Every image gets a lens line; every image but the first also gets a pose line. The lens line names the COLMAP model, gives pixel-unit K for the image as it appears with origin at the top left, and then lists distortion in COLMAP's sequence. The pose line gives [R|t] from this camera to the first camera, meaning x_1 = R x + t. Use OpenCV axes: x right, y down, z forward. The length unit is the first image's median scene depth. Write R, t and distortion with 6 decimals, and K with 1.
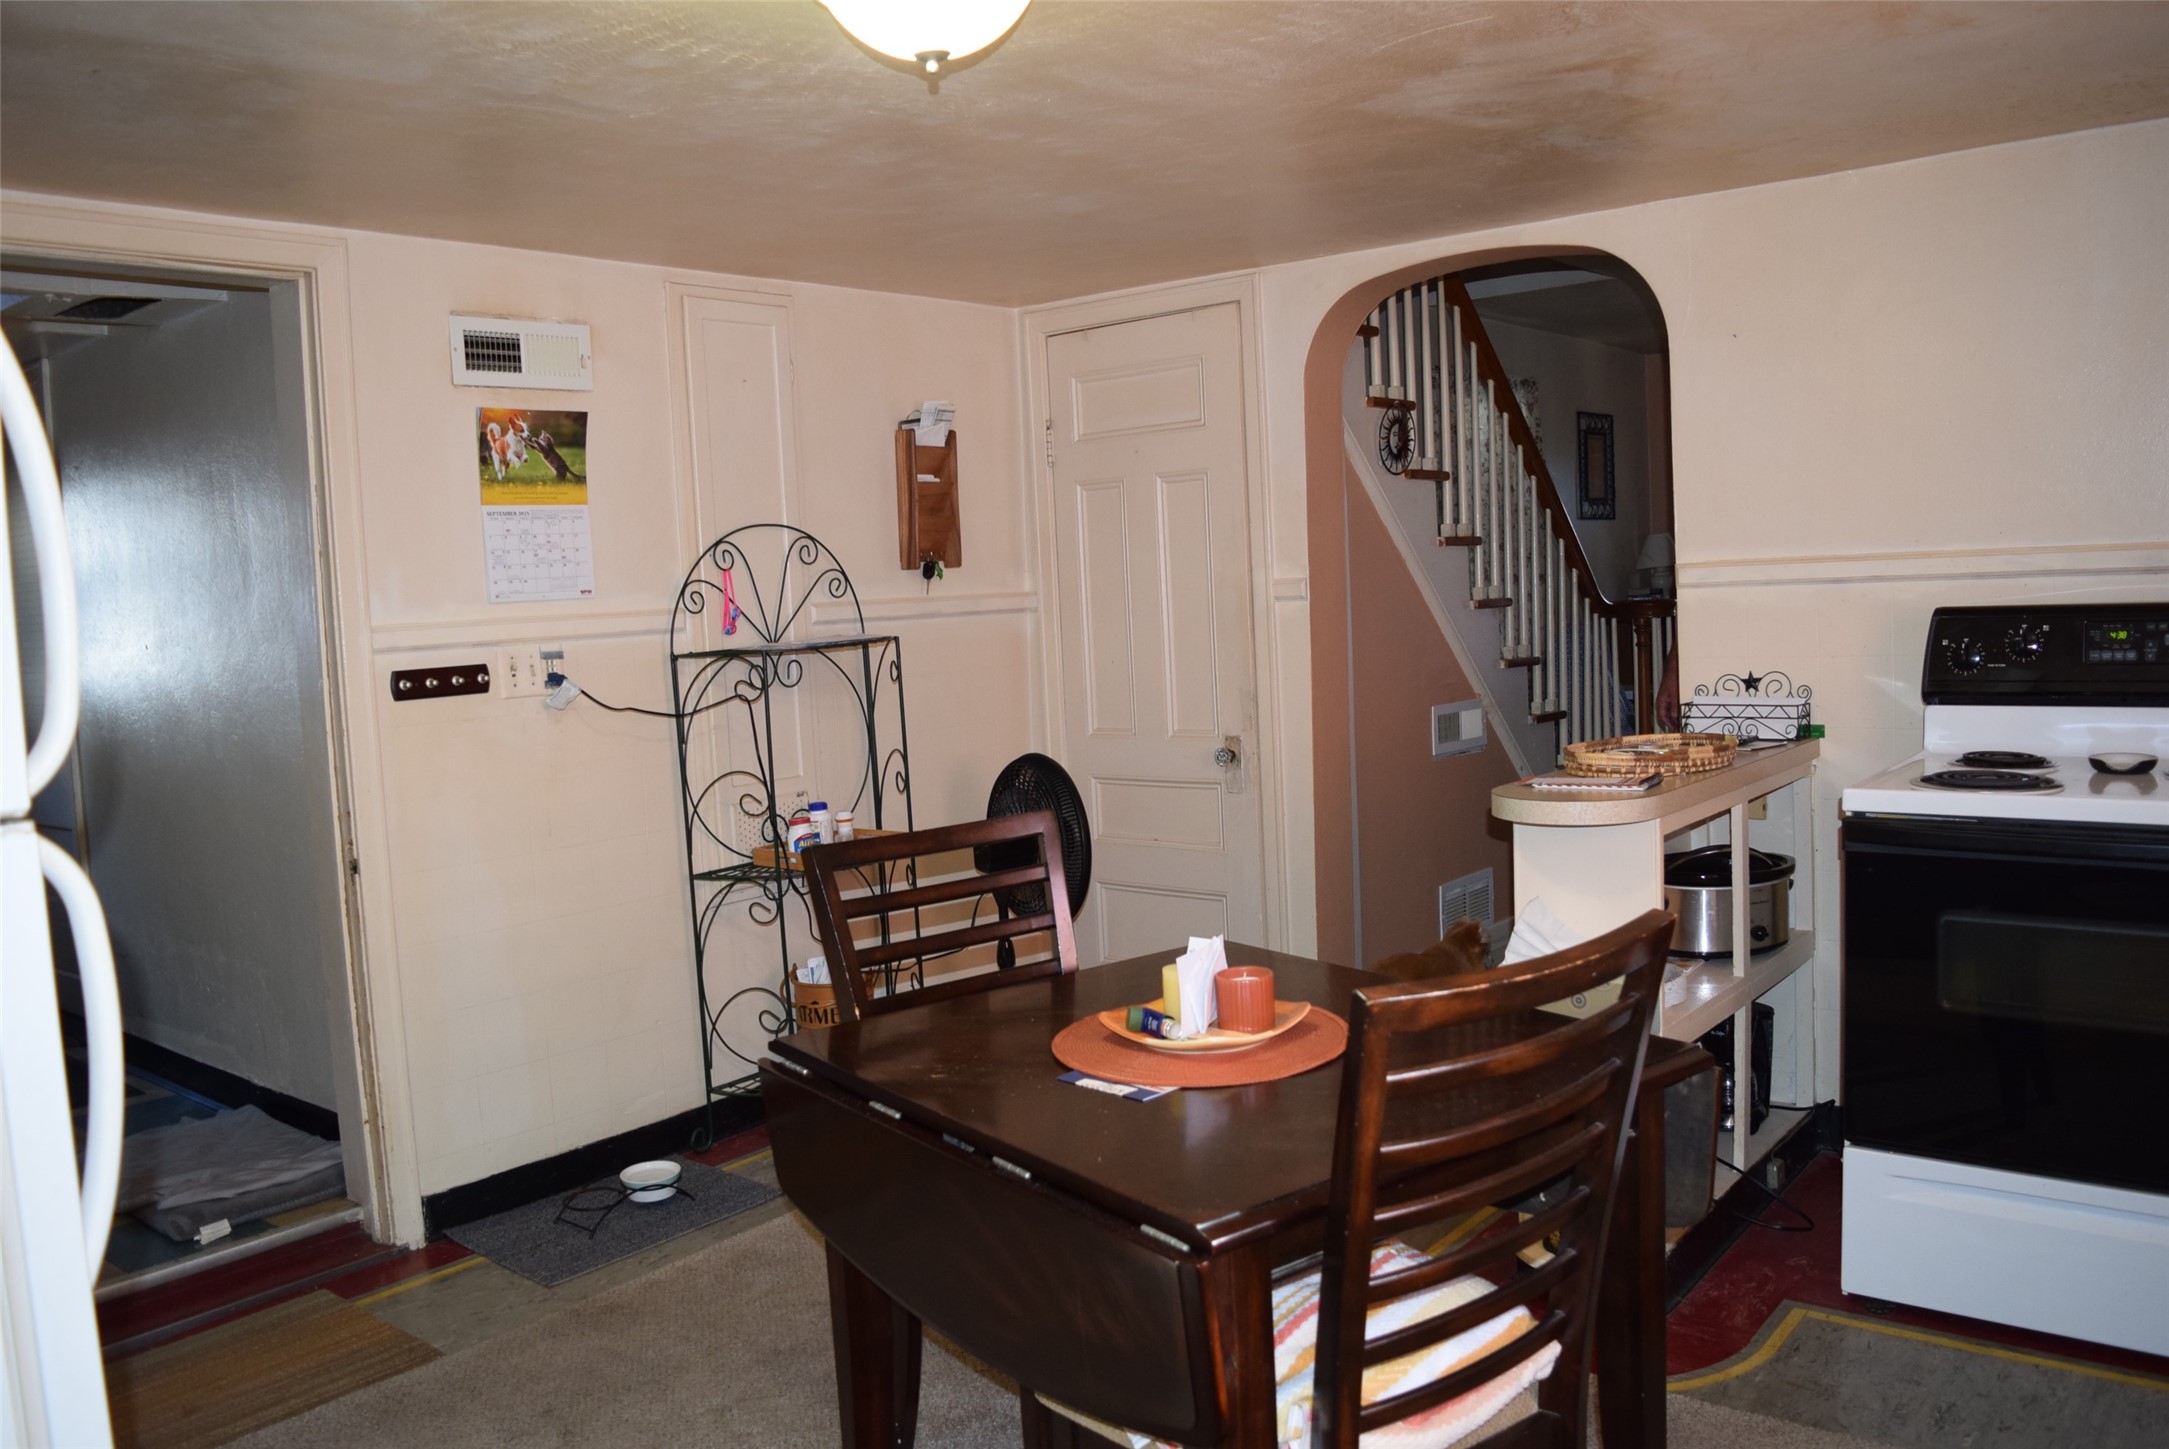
lens RADIAL K [[1711.9, 0, 1084.5], [0, 1711.9, 724.5], [0, 0, 1]] dist [-0.094188, 0.024271]
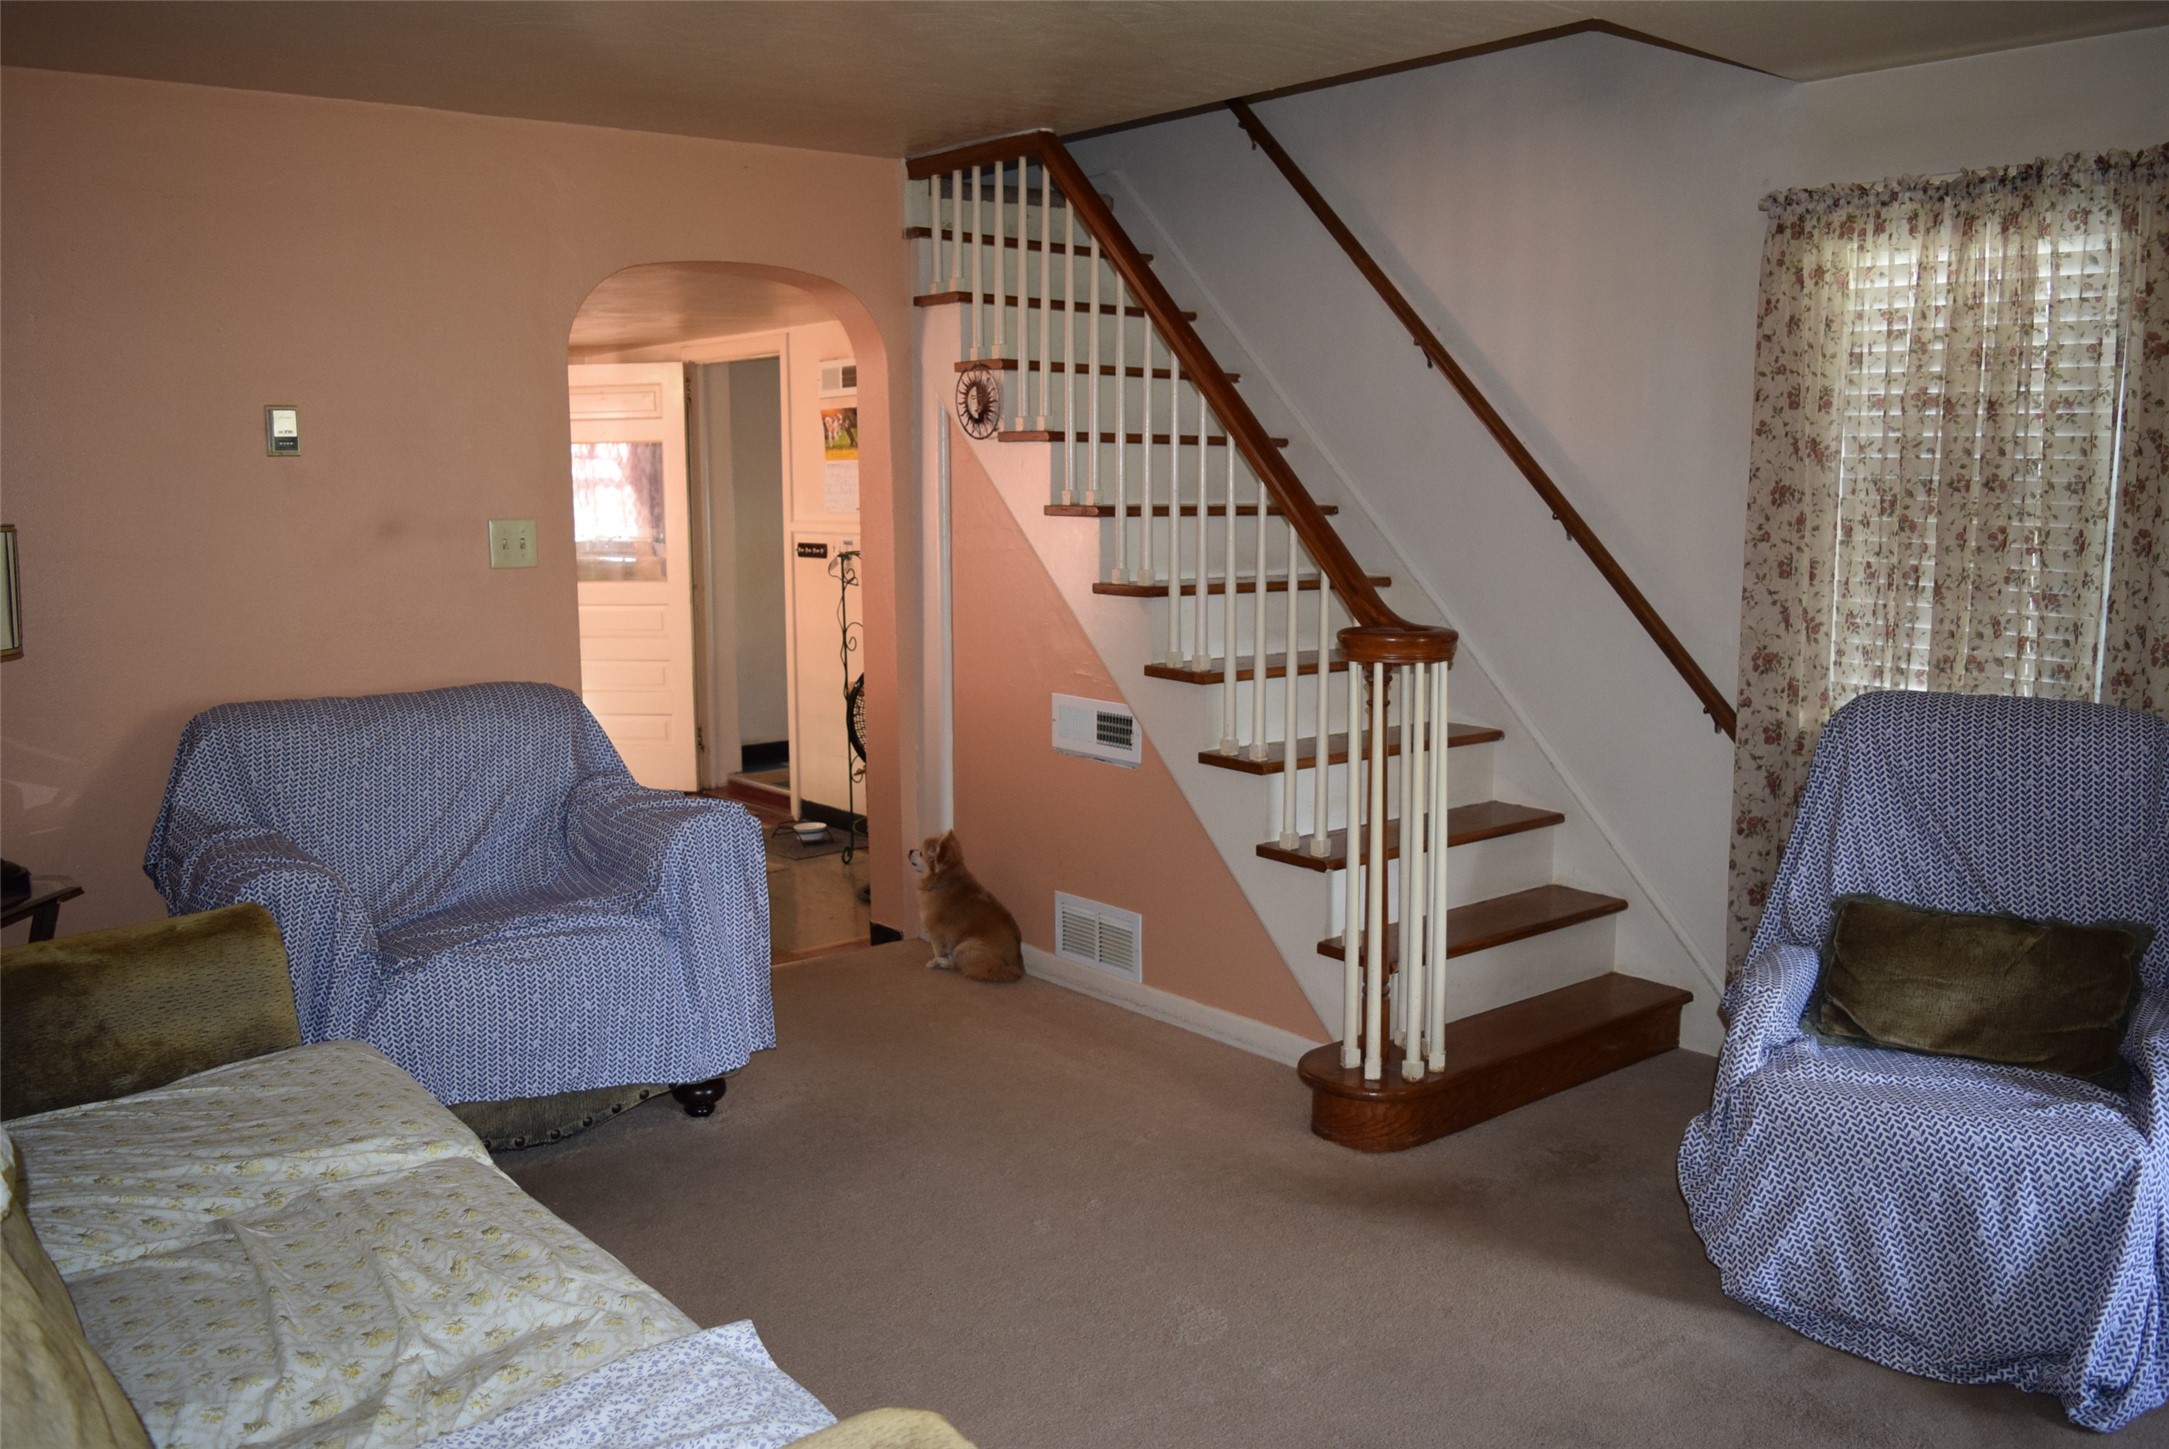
lens RADIAL K [[1711.9, 0, 1084.5], [0, 1711.9, 724.5], [0, 0, 1]] dist [-0.094188, 0.024271]
pose [[-0.179143, 0.187773, -0.965738, 1.586772], [-0.071157, 0.976573, 0.203079, -0.264083], [0.981246, 0.105099, -0.161585, 1.715349]]
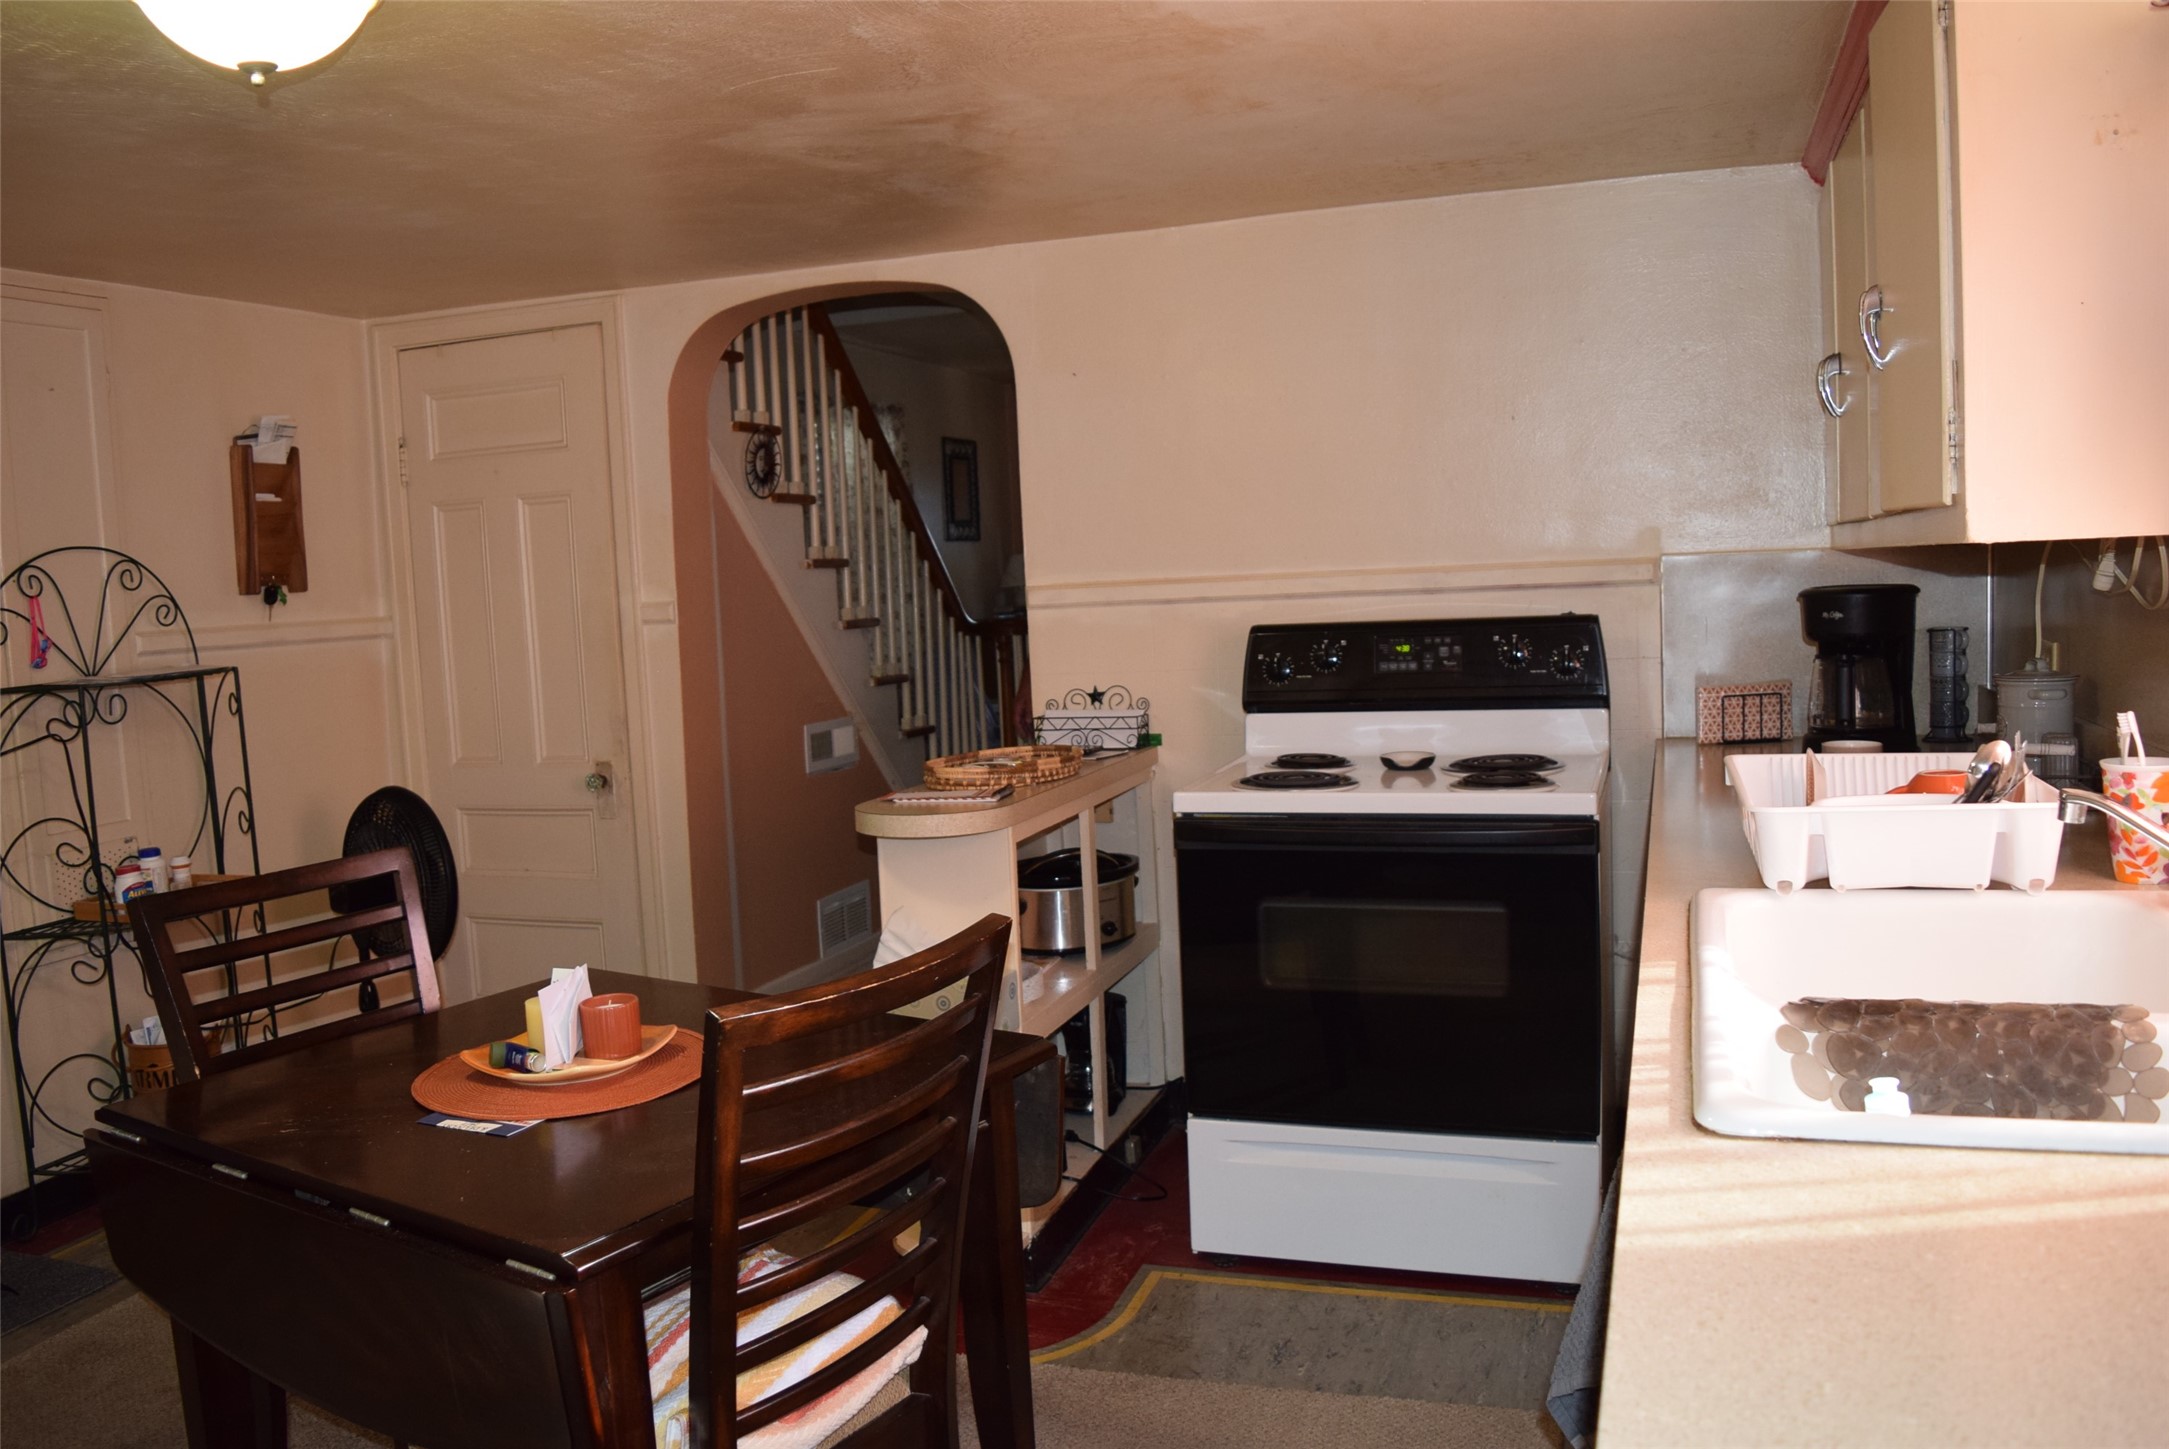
lens RADIAL K [[1711.9, 0, 1084.5], [0, 1711.9, 724.5], [0, 0, 1]] dist [-0.094188, 0.024271]
pose [[0.937431, -0.026716, 0.347145, 0.008992], [0.029924, 0.999545, -0.003882, -0.003168], [-0.346883, 0.014027, 0.937803, -0.024524]]
